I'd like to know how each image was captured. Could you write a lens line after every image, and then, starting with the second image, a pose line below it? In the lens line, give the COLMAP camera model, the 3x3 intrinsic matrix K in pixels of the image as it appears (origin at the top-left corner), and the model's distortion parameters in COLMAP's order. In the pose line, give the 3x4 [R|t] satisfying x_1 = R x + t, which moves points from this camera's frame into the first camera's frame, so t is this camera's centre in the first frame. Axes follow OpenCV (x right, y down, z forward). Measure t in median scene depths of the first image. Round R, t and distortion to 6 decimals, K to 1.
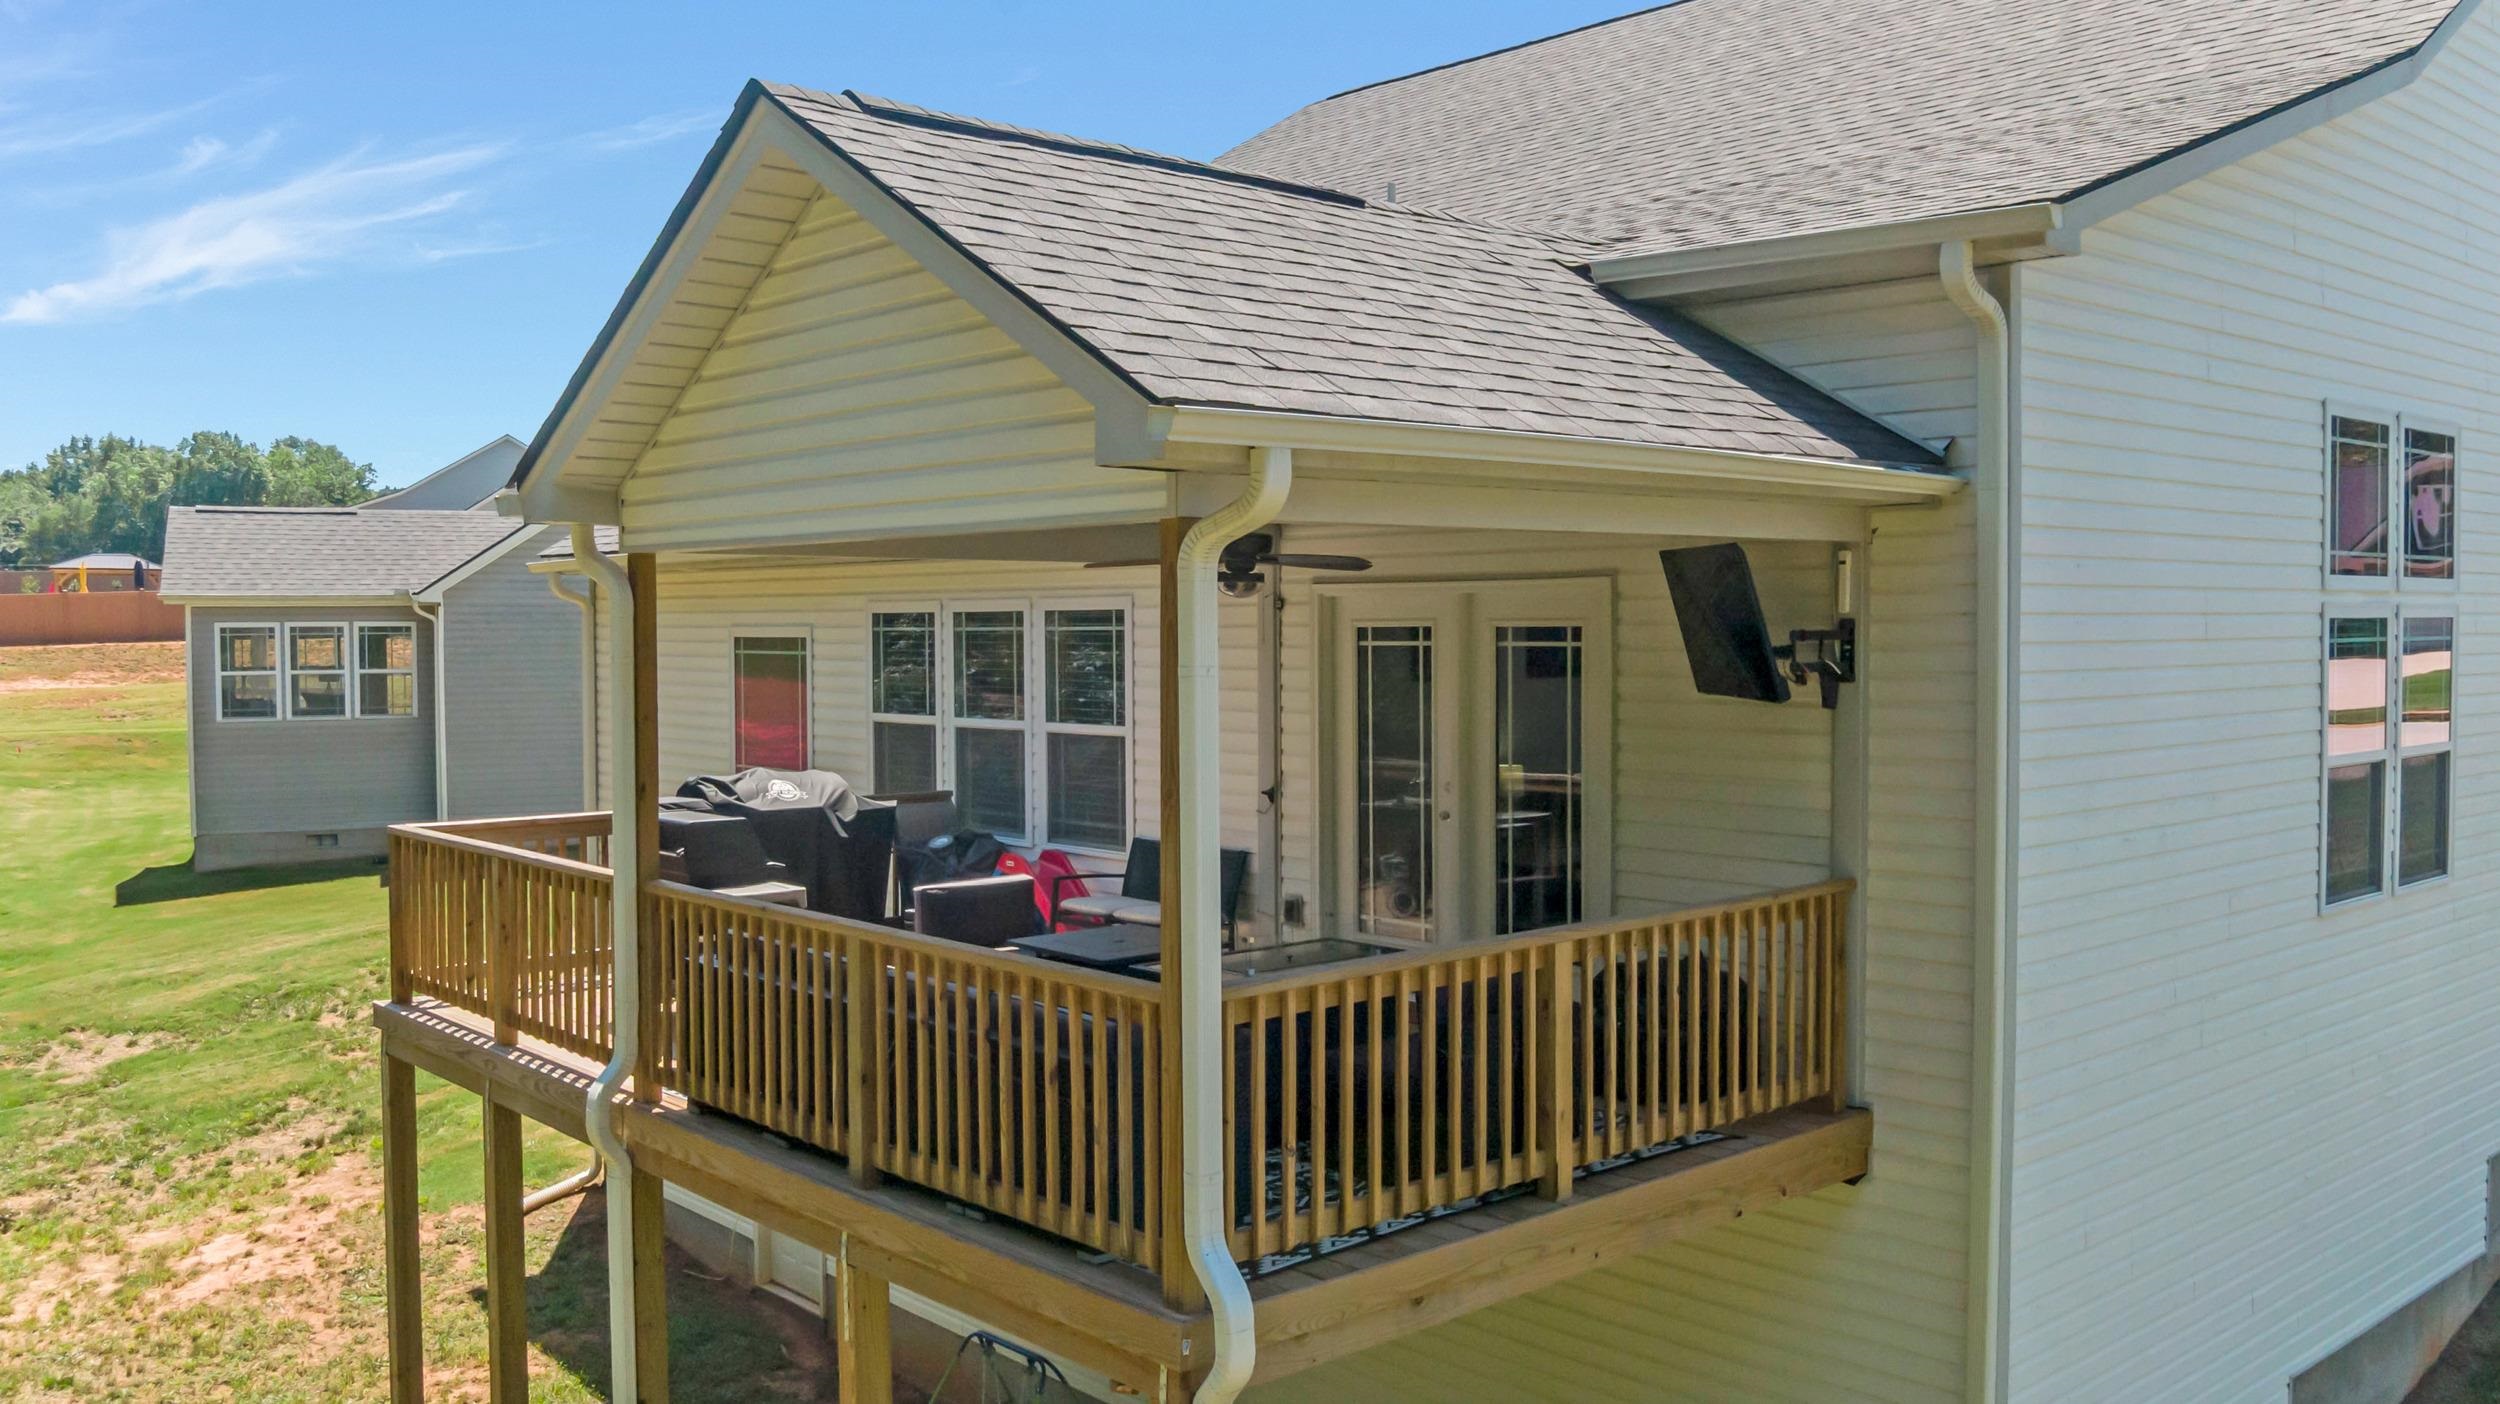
lens RADIAL K [[2098.6, 0, 1250.0], [0, 2098.6, 702.0], [0, 0, 1]] dist [-0.092354, -0.001981]
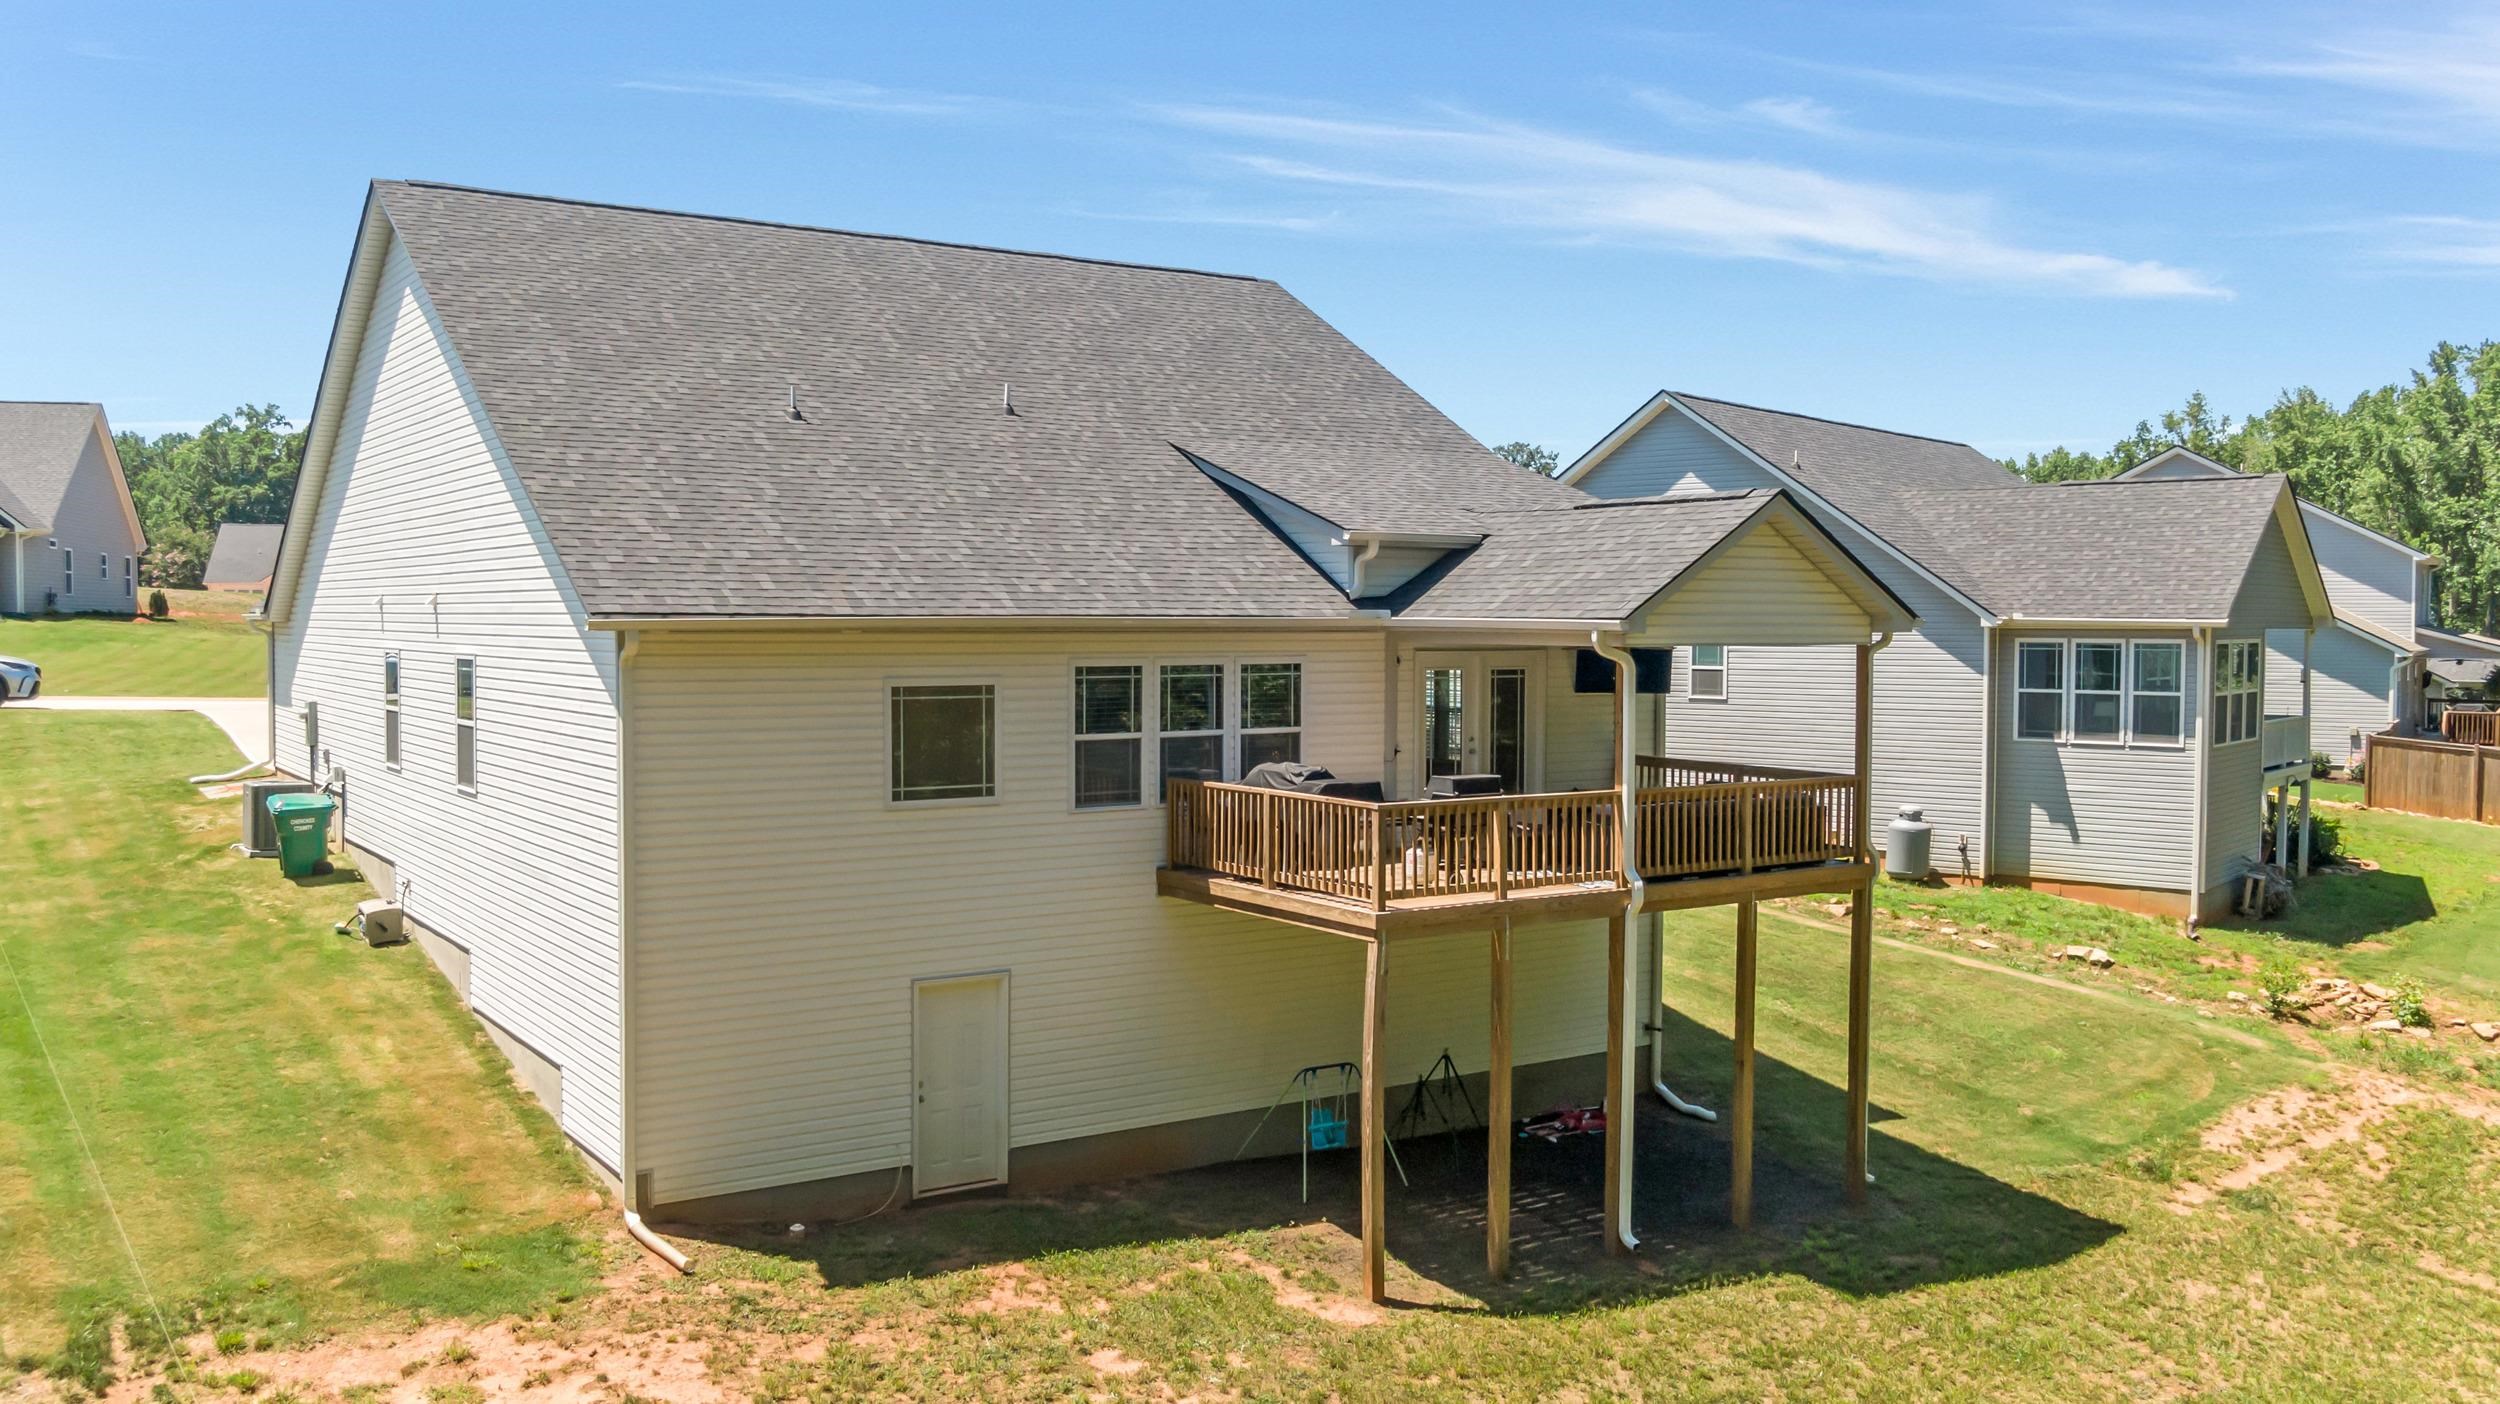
lens RADIAL K [[2074.9, 0, 1250.0], [0, 2074.9, 702.0], [0, 0, 1]] dist [-0.082884, -0.010872]
pose [[0.135225, -0.041556, 0.989943, -1.596249], [0.035456, 0.998683, 0.037079, -0.066849], [-0.990180, 0.030085, 0.136520, 0.682195]]
